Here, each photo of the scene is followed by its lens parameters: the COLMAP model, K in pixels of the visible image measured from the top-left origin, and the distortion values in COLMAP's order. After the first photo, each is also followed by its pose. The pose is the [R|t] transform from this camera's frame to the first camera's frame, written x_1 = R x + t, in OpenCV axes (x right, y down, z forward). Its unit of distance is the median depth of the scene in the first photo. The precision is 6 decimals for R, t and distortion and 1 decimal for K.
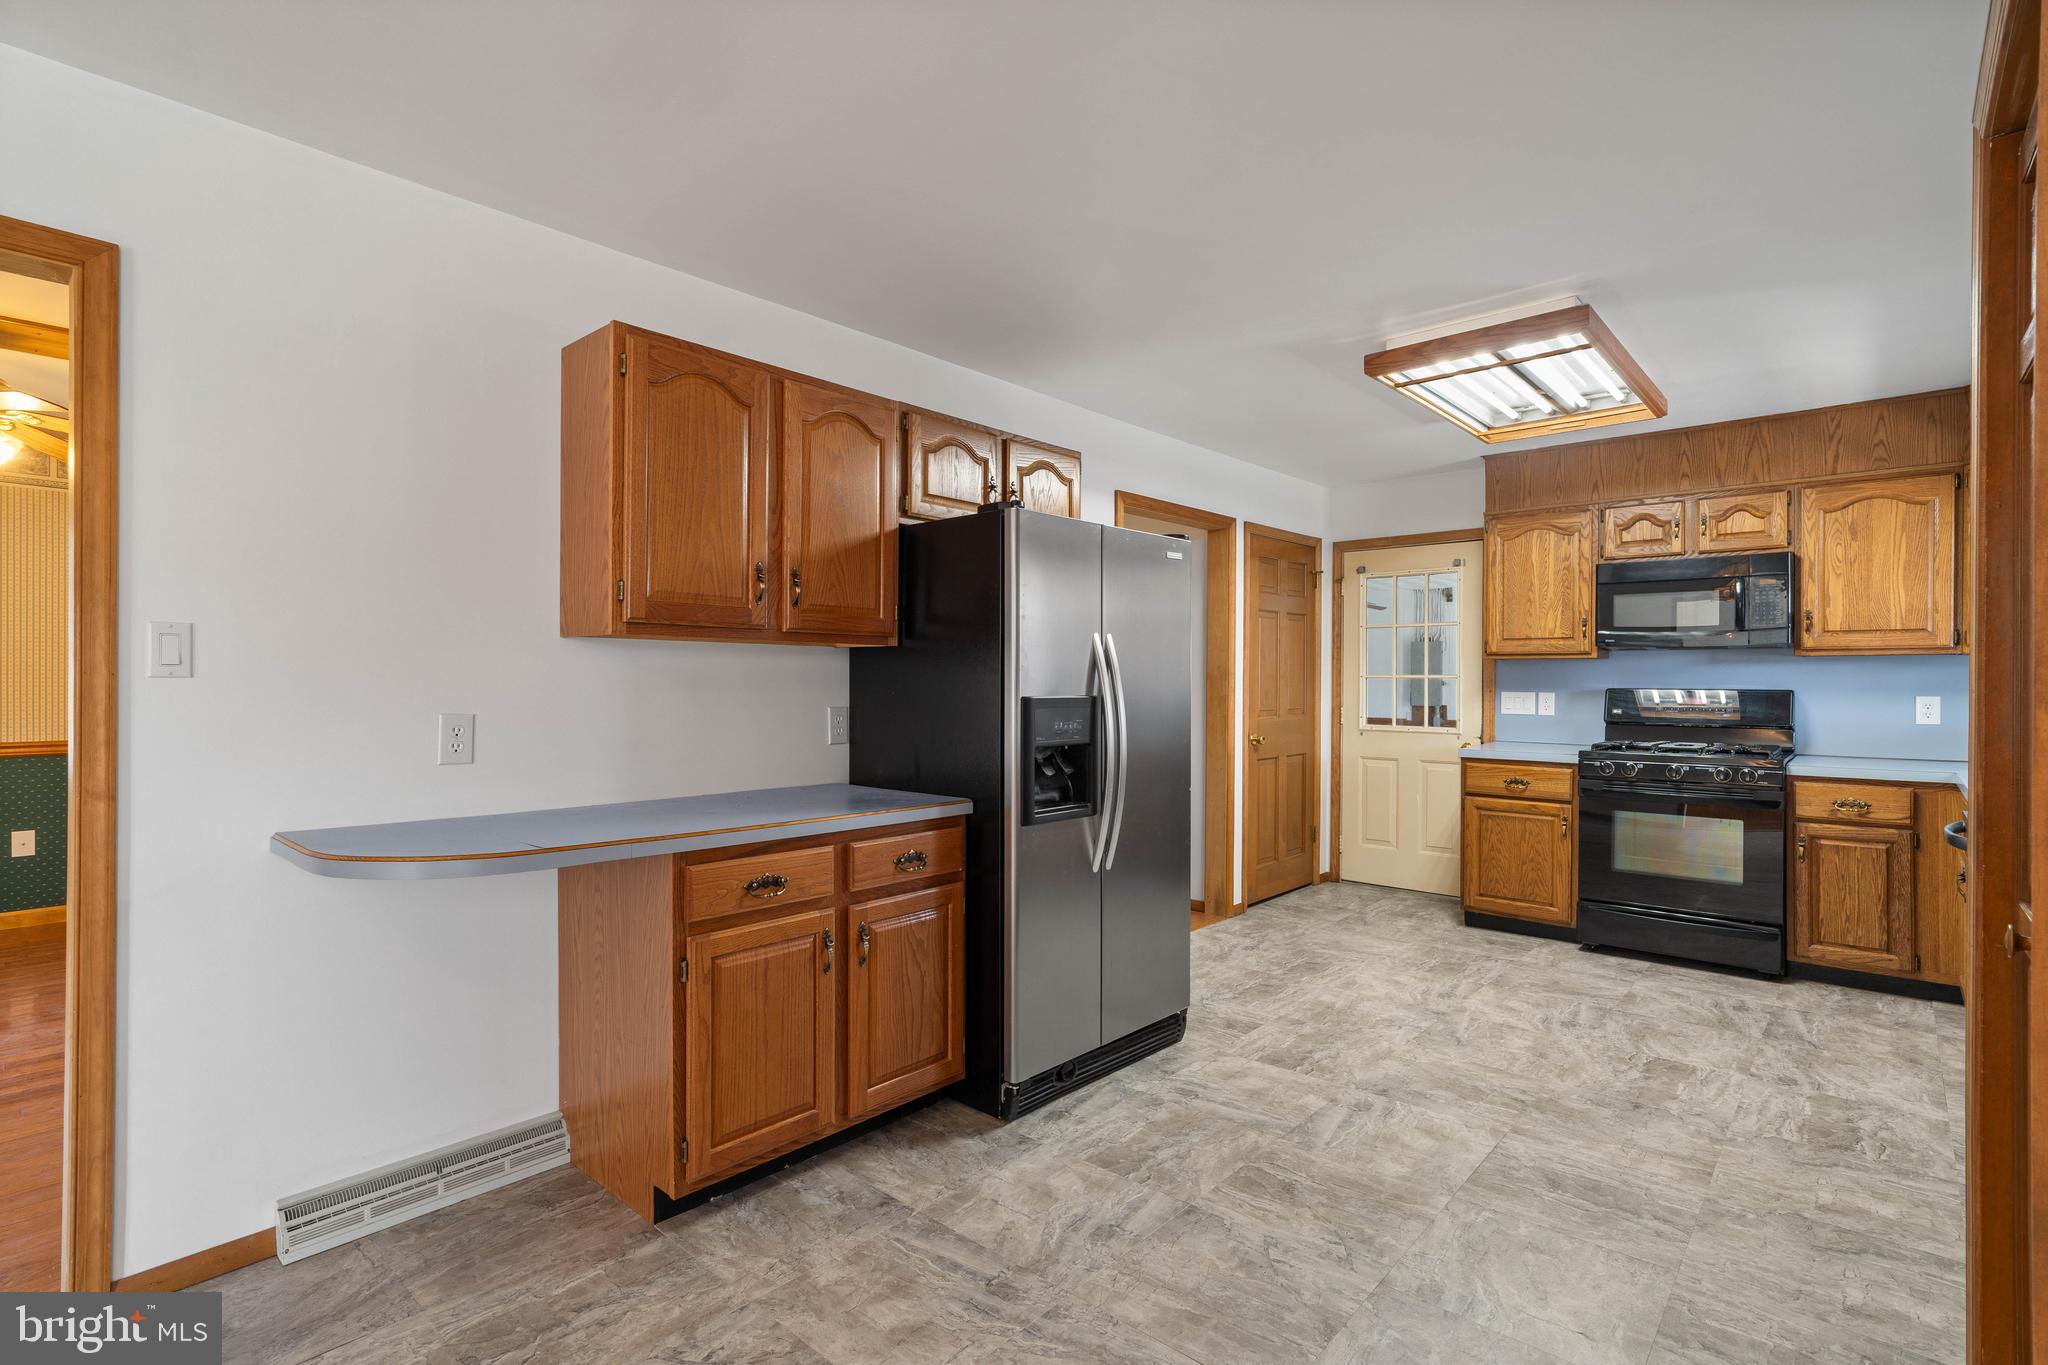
lens RADIAL K [[968.9, 0, 1019.9], [0, 968.9, 682.4], [0, 0, 1]] dist [-0.017647, 0.006448]
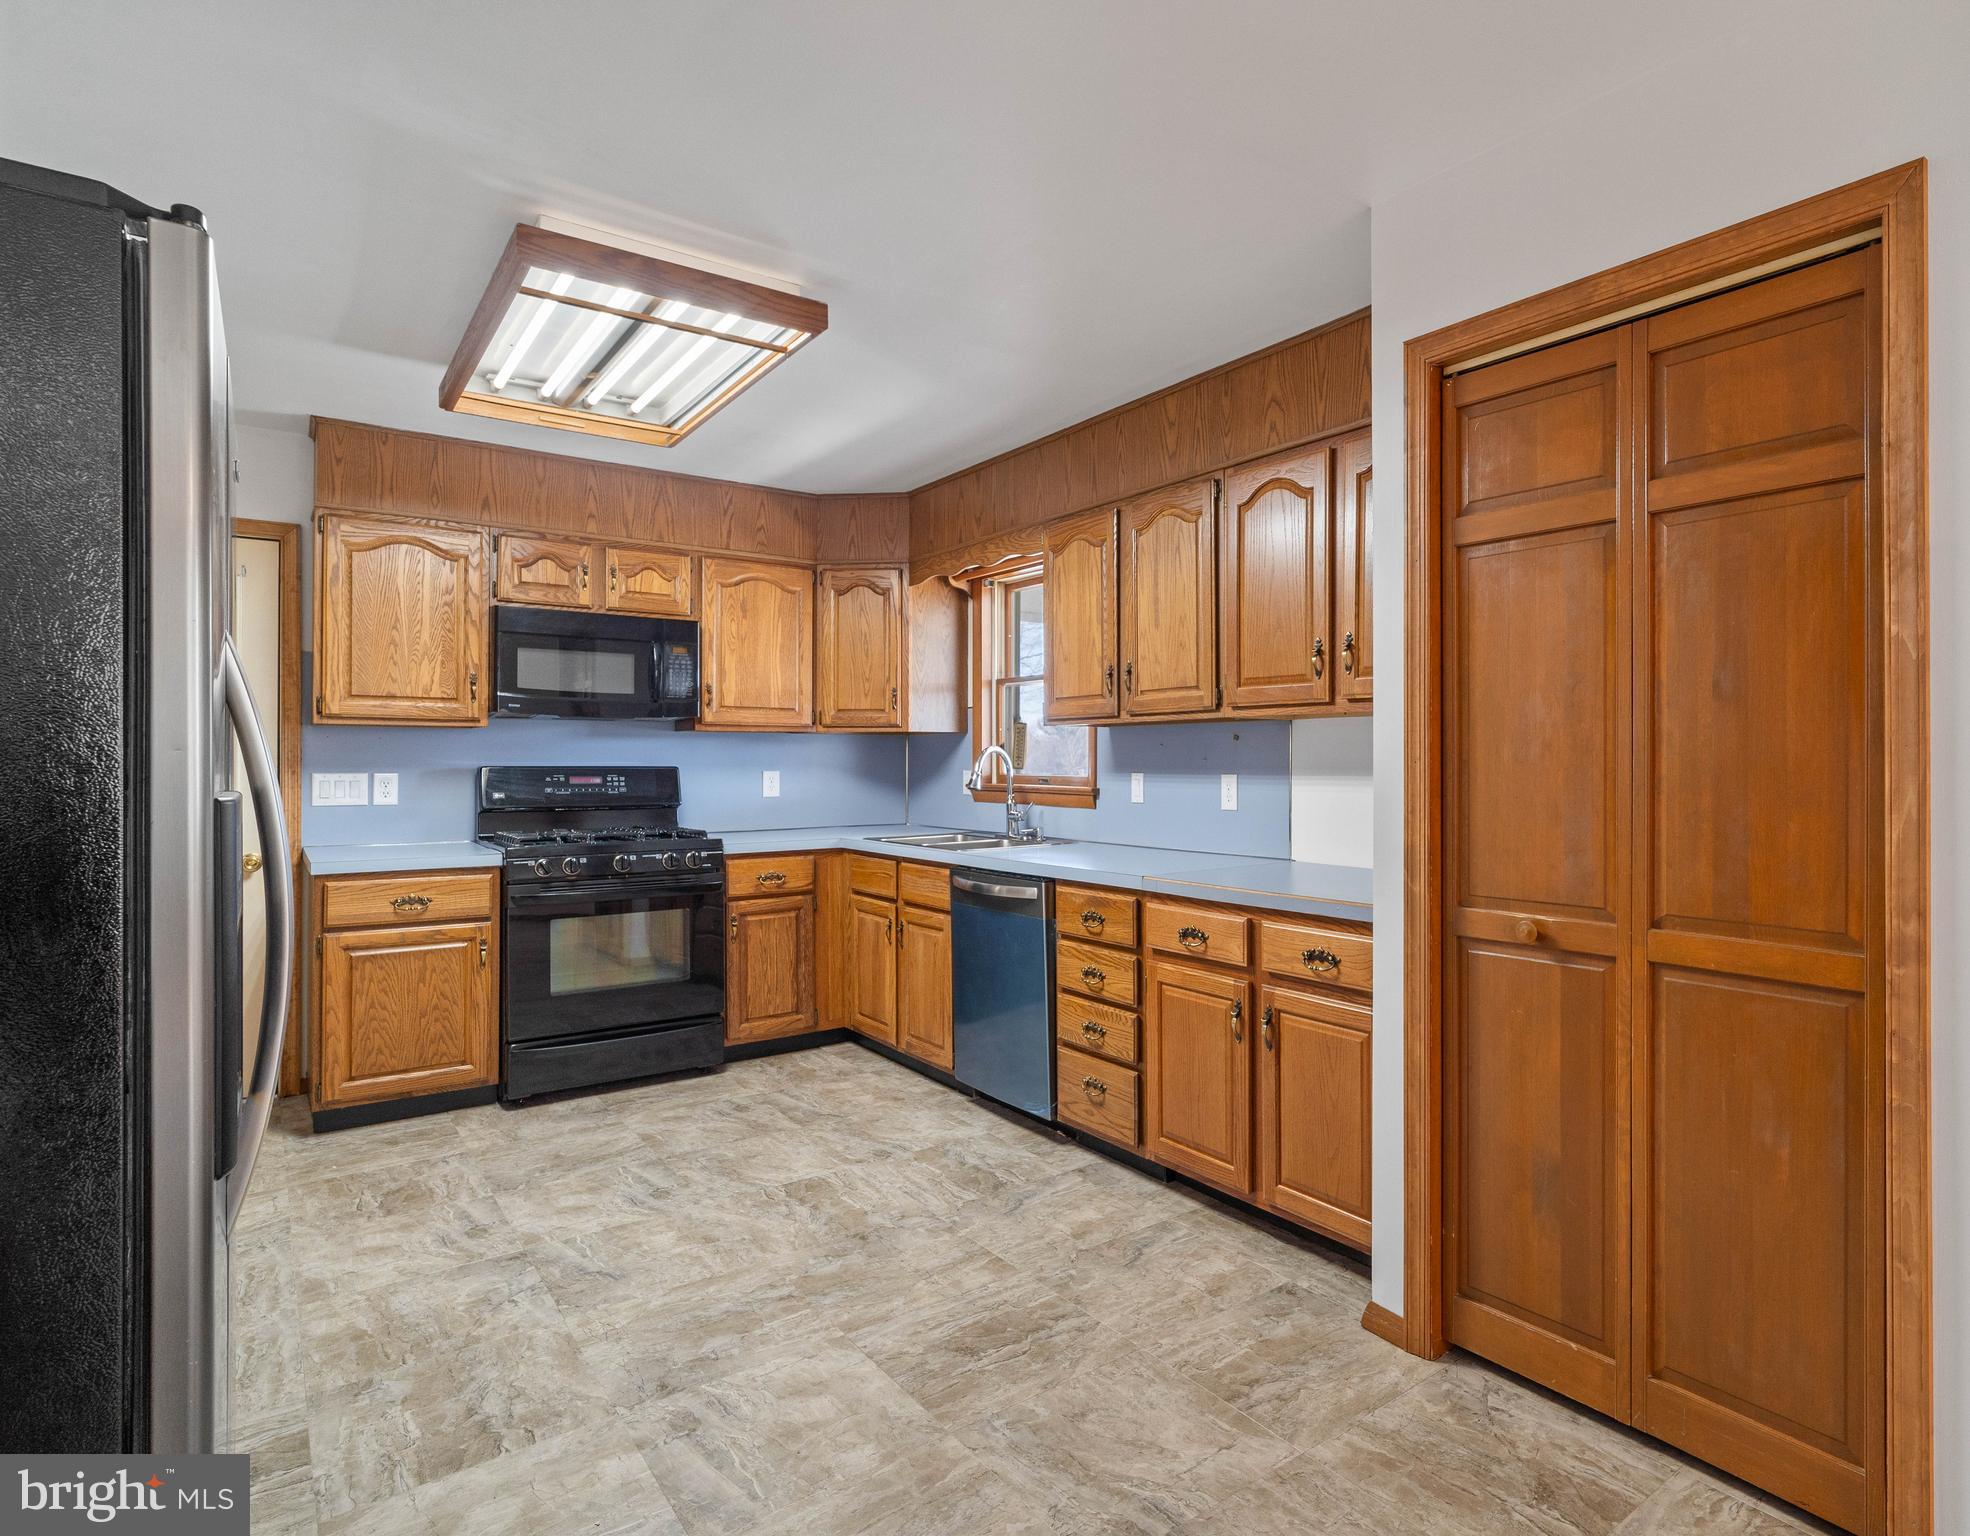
lens RADIAL K [[1091.7, 0, 1155.7], [0, 1091.7, 760.9], [0, 0, 1]] dist [-0.014697, 0.002105]
pose [[0.139717, -0.002558, 0.990188, -0.232552], [0.001185, 0.999996, 0.002416, 0.000530], [-0.990191, 0.000835, 0.139720, 0.445163]]
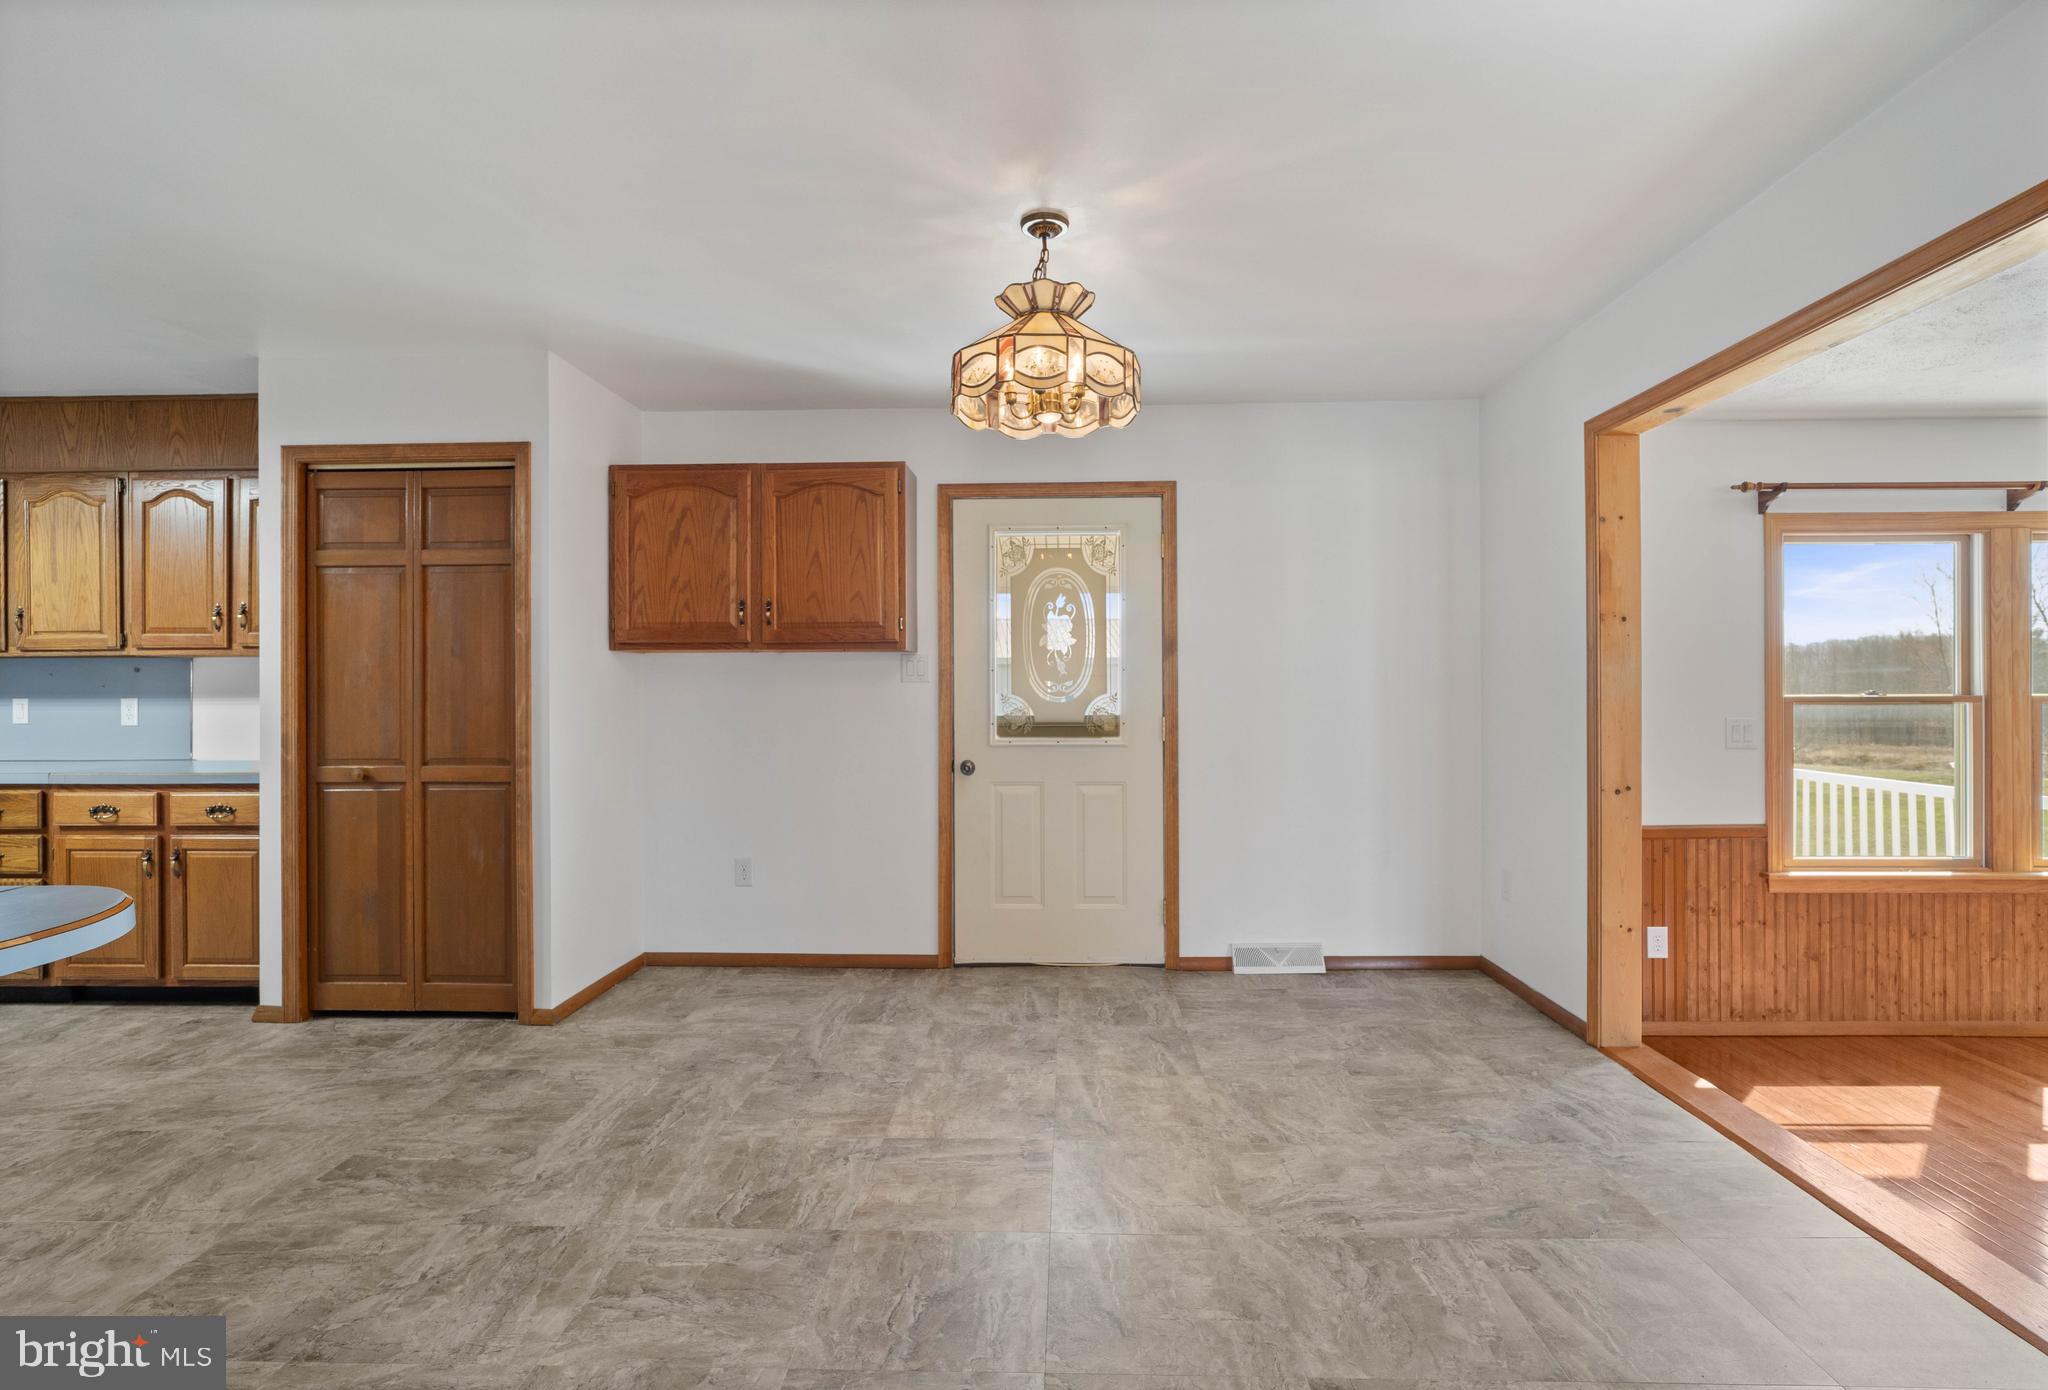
lens RADIAL K [[988.2, 0, 1010.3], [0, 988.2, 691.5], [0, 0, 1]] dist [-0.009123, 0.008928]
pose [[-0.635212, 0.003098, 0.772332, -0.805100], [0.003122, 0.999994, -0.001443, 0.011866], [-0.772332, 0.001495, -0.635217, 0.454481]]
